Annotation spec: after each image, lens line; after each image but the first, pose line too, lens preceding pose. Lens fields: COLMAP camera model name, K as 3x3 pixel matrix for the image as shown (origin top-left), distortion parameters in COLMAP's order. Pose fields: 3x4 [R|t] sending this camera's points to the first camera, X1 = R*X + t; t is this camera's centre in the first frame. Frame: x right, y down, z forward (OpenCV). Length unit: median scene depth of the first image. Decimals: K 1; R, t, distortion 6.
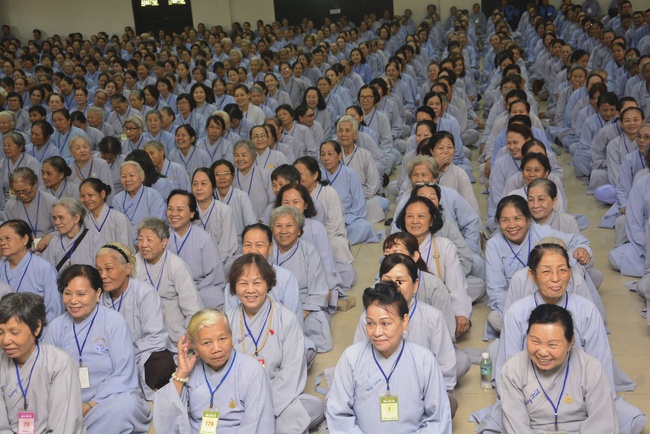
lens RADIAL K [[1092.2, 0, 325.0], [0, 1092.2, 217.0], [0, 0, 1]] dist [0.321781, 0.058238]
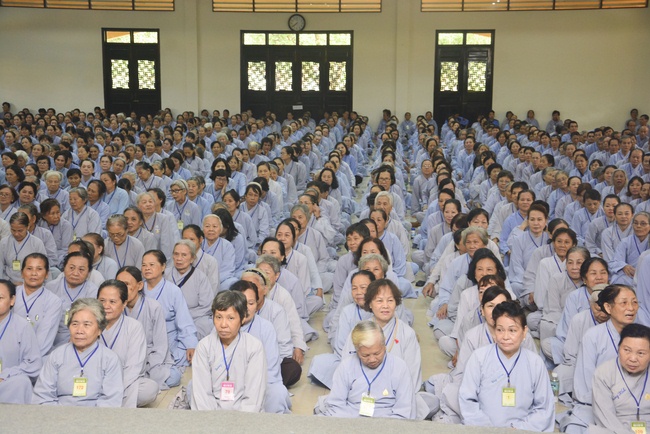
lens RADIAL K [[1092.2, 0, 325.0], [0, 1092.2, 217.0], [0, 0, 1]] dist [0.321781, 0.058238]
pose [[0.994147, 0.072959, 0.079678, -0.214917], [-0.065633, 0.993688, -0.090979, 0.072786], [-0.085812, 0.085217, 0.992660, -0.242240]]
